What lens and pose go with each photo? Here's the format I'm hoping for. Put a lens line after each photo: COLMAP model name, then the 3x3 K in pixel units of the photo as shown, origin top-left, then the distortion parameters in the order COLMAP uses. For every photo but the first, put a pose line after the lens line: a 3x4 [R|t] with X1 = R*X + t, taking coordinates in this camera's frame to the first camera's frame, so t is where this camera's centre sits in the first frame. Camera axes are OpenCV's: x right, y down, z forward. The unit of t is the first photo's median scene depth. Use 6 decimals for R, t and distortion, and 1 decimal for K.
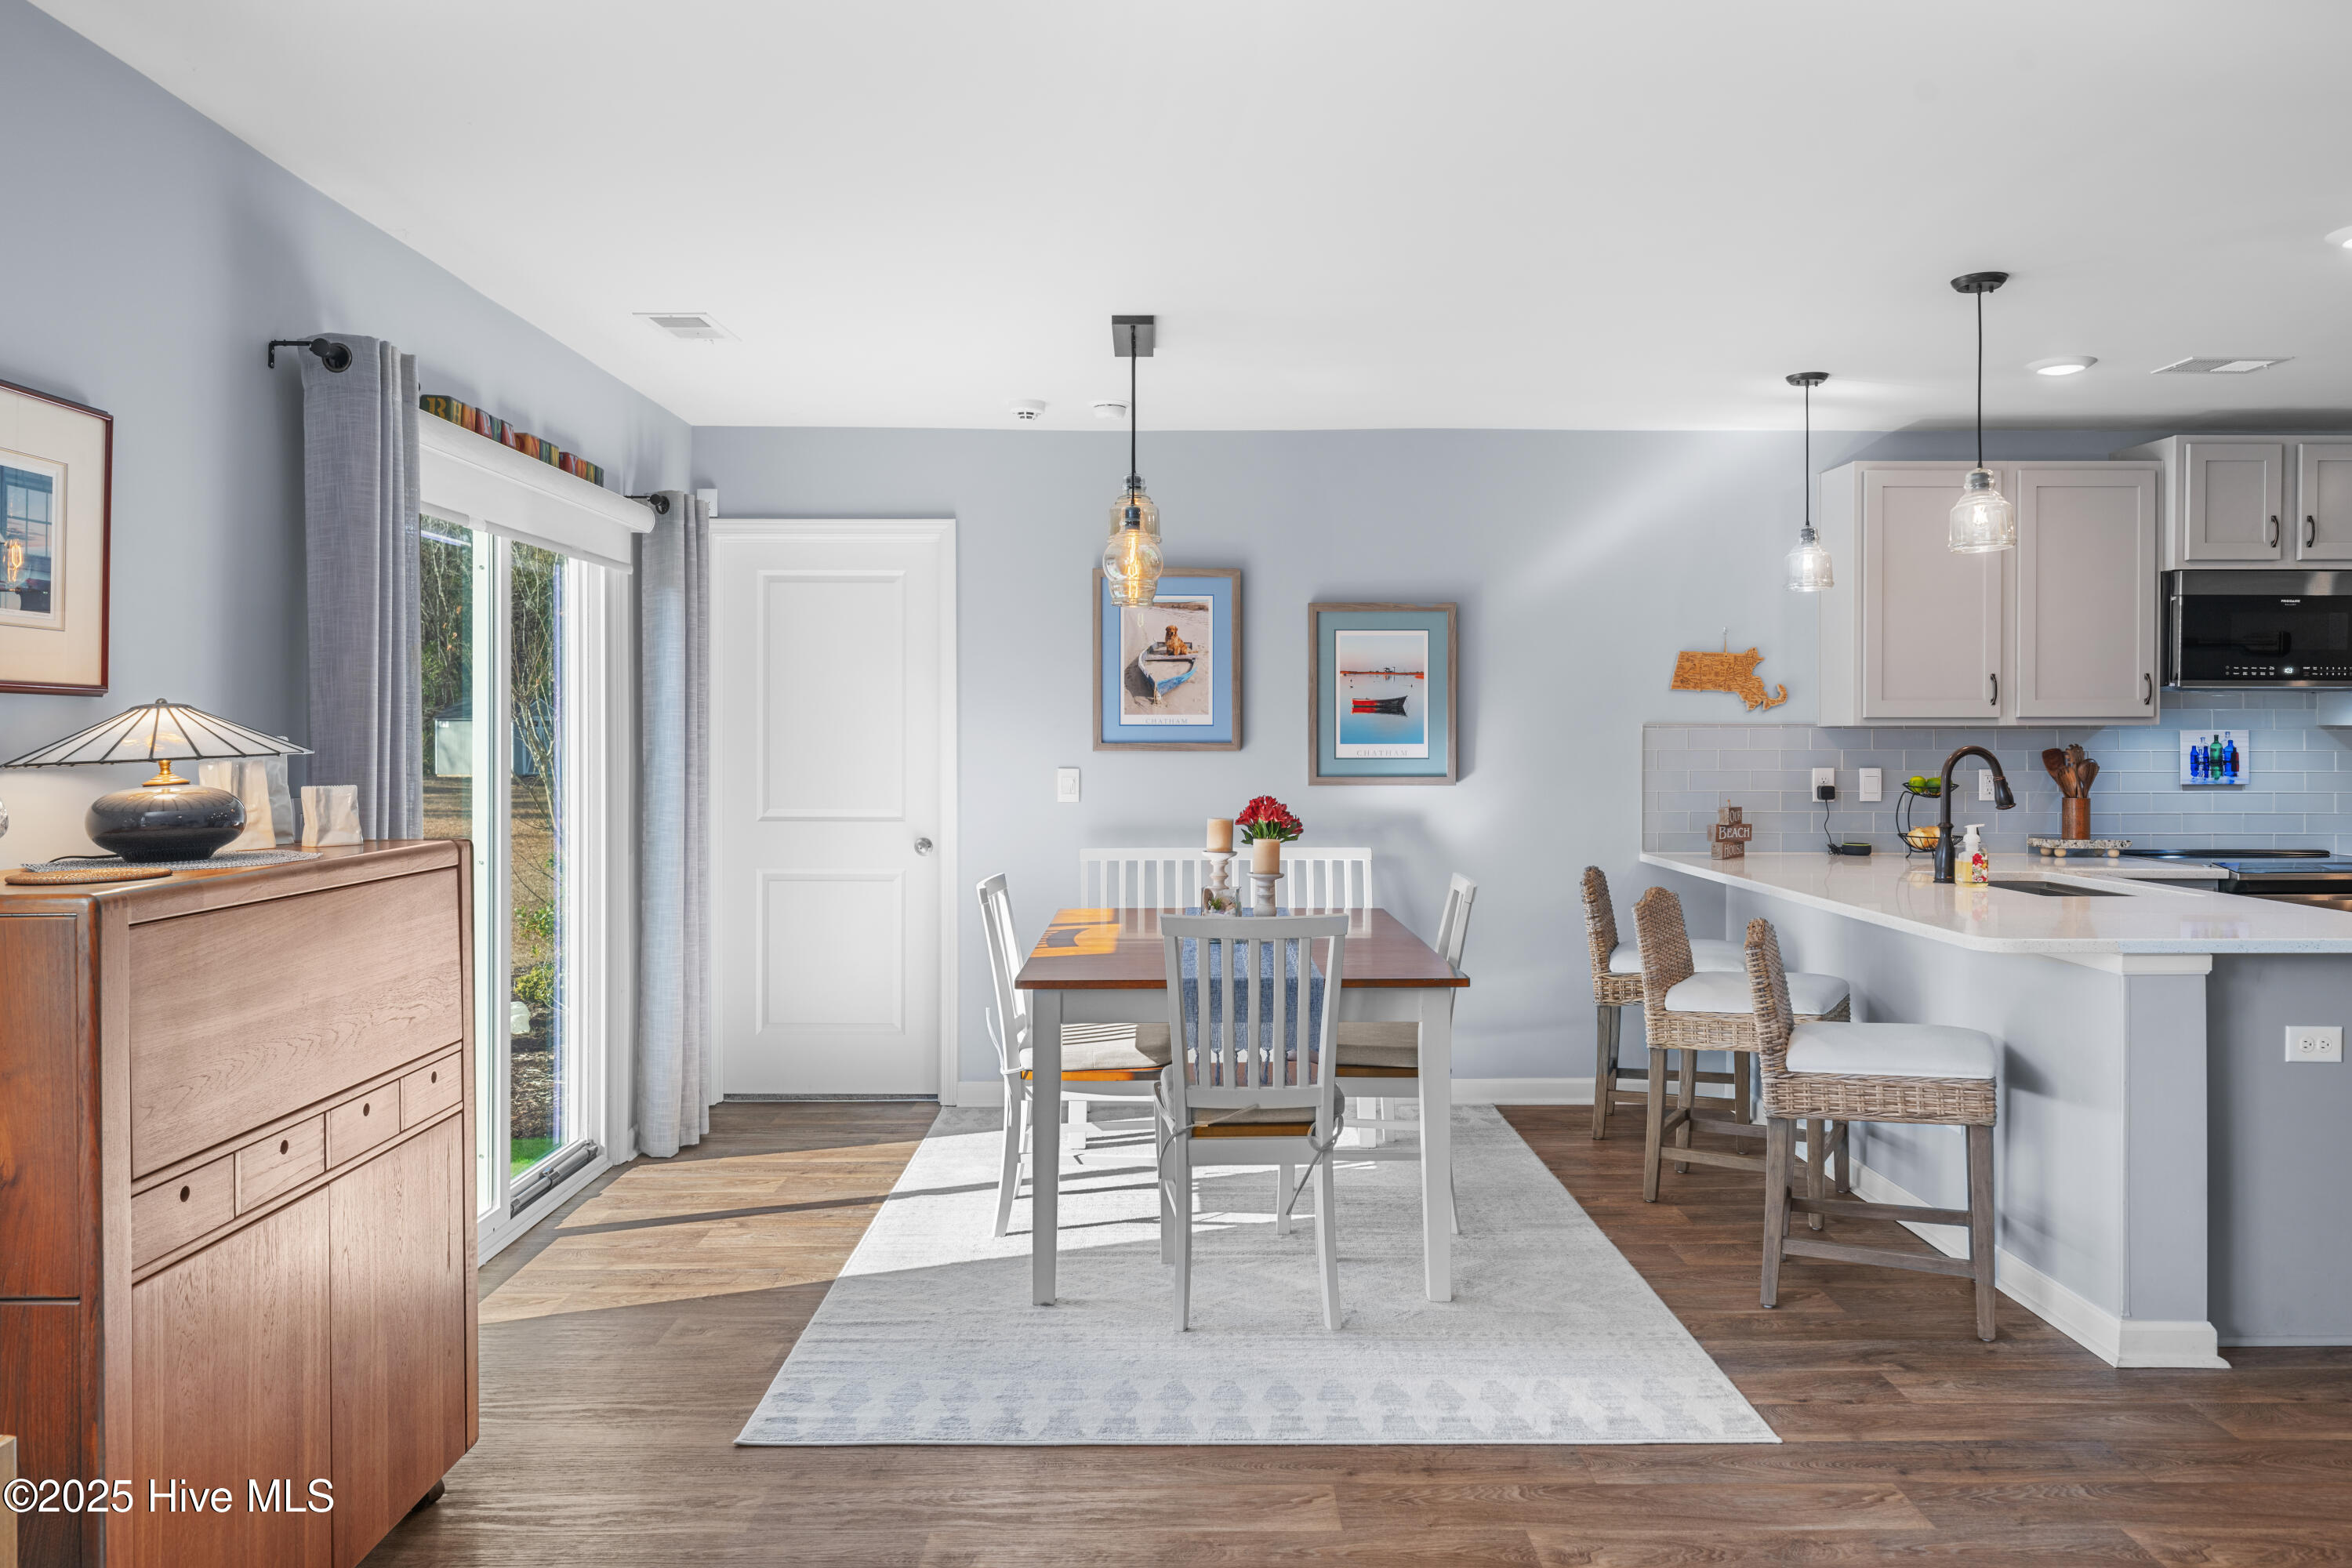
lens RADIAL K [[1569.7, 0, 1174.1], [0, 1569.7, 748.7], [0, 0, 1]] dist [-0.000157, 0.001215]
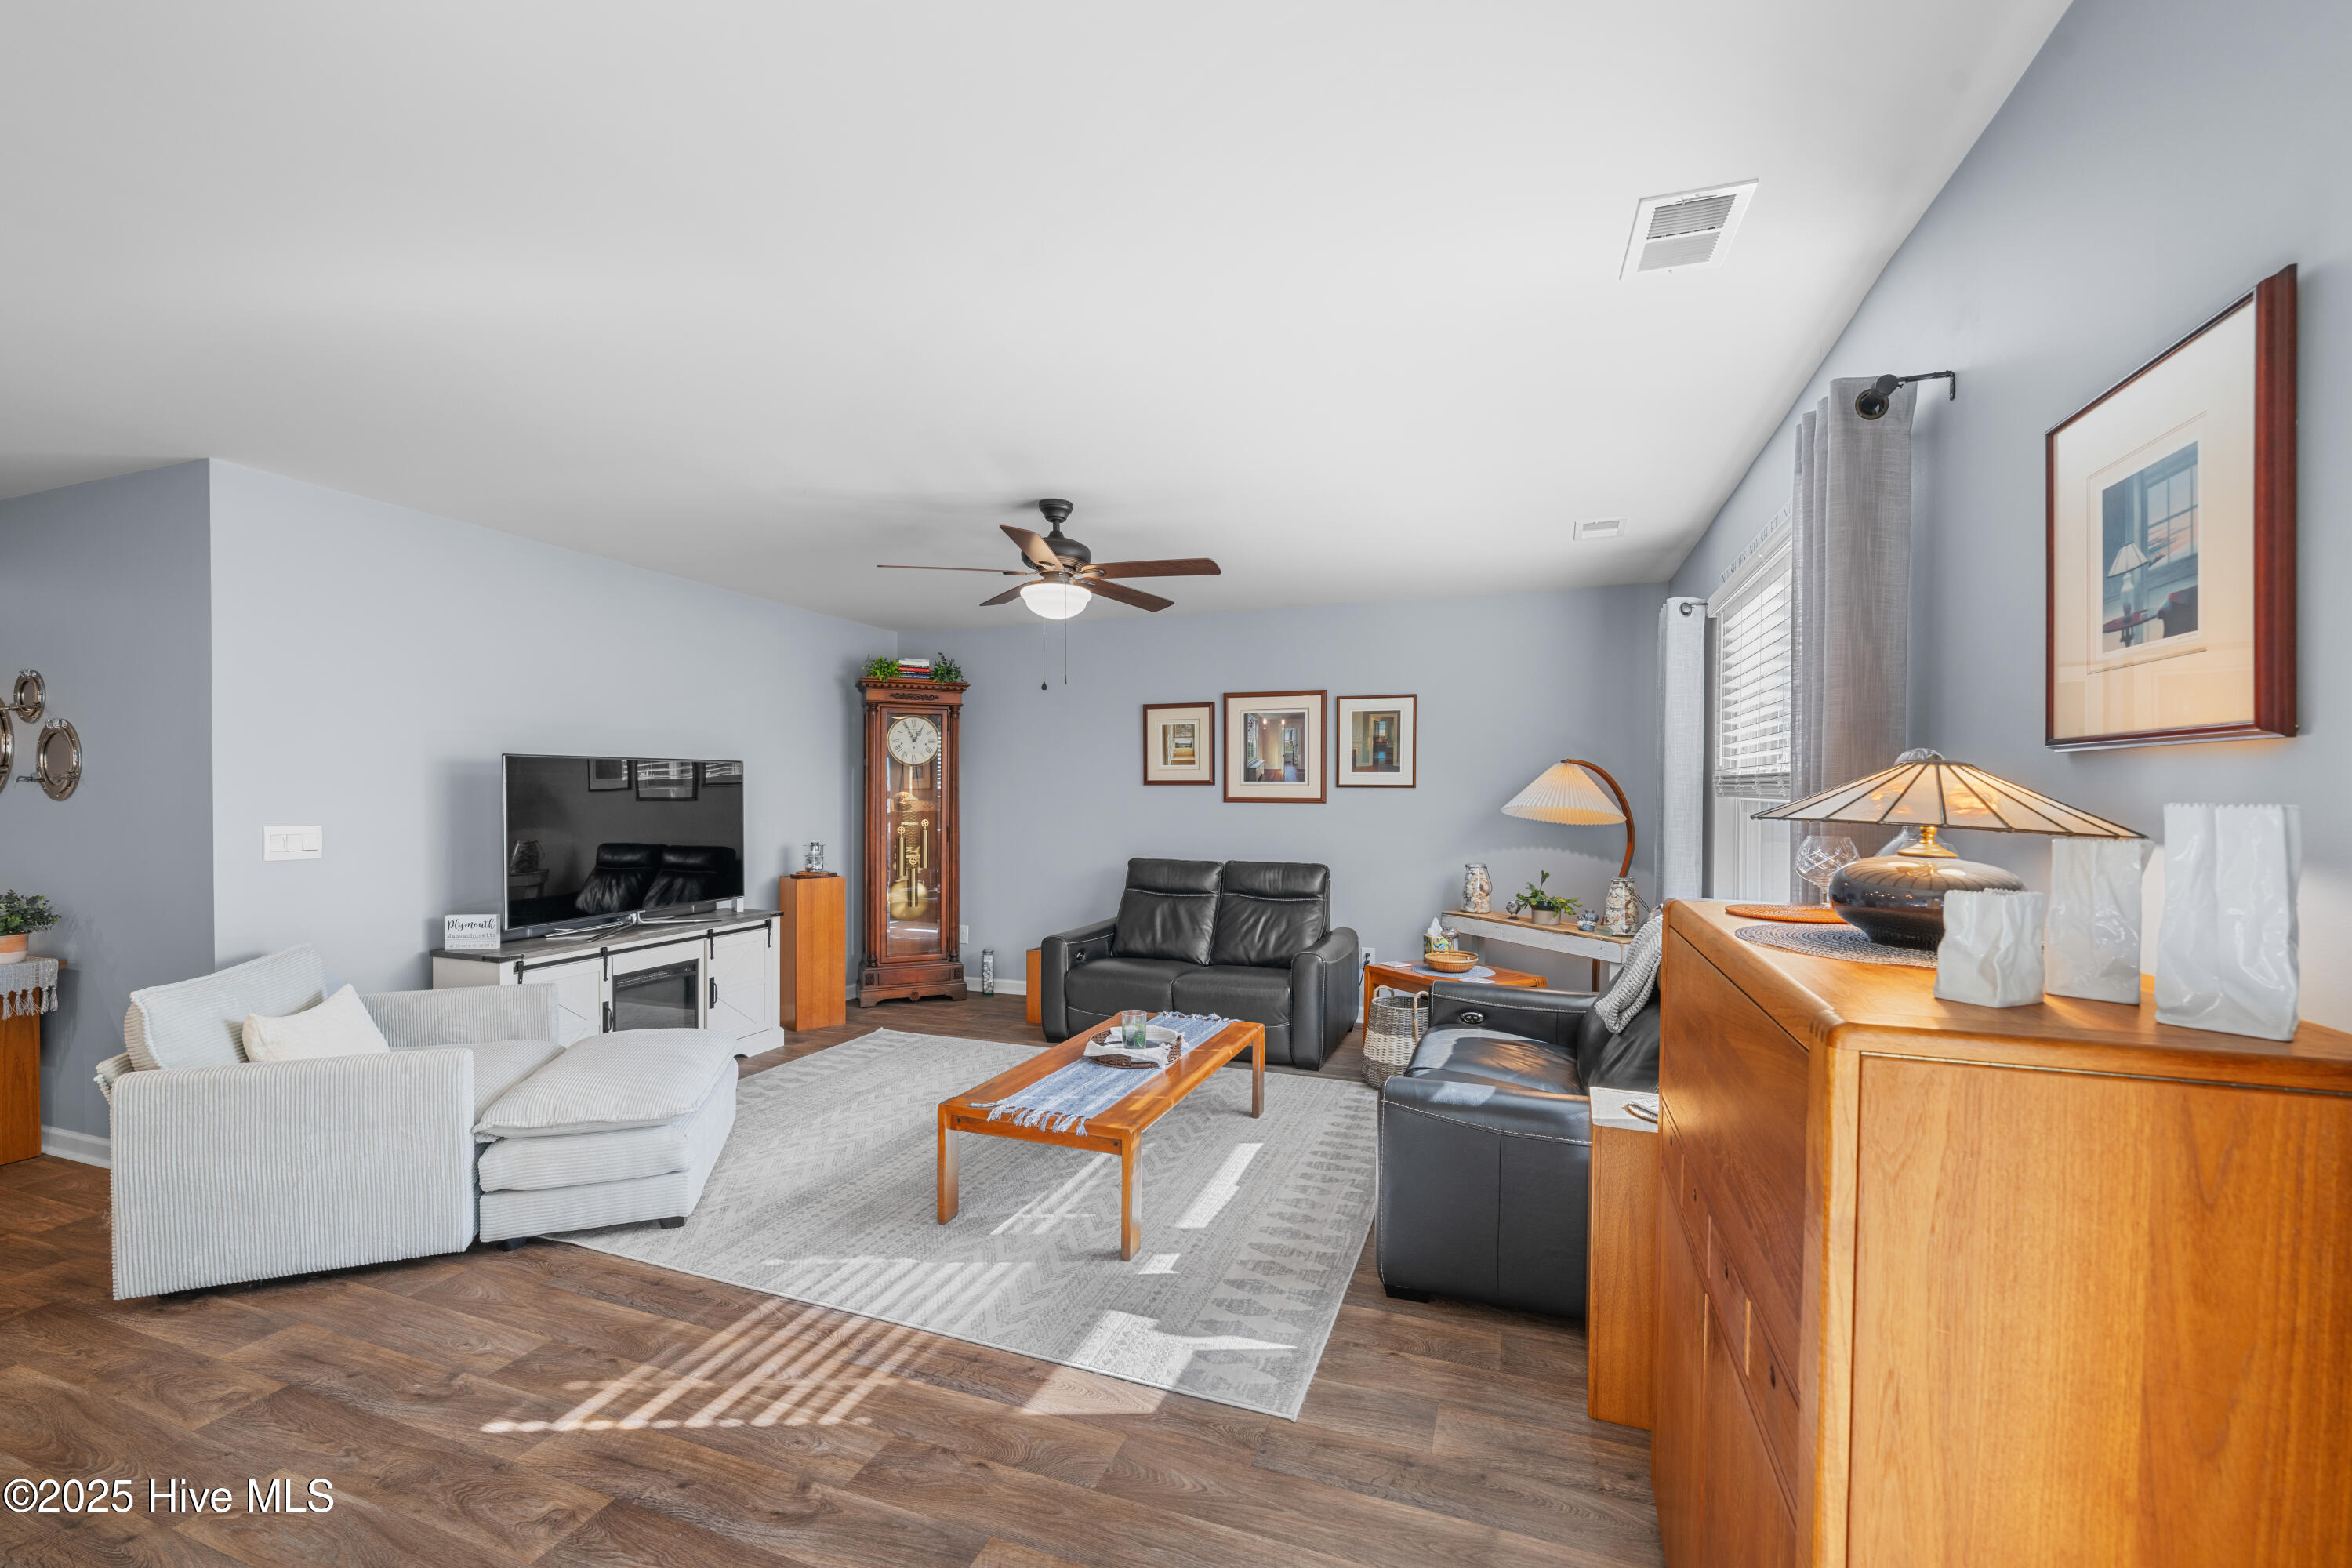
lens RADIAL K [[970.9, 0, 1176.0], [0, 970.9, 784.0], [0, 0, 1]] dist [0.000046, 0.000001]
pose [[-0.942752, -0.011610, 0.333292, -0.431757], [-0.003266, 0.999667, 0.025585, -0.026764], [-0.333478, 0.023031, -0.942476, 1.597589]]
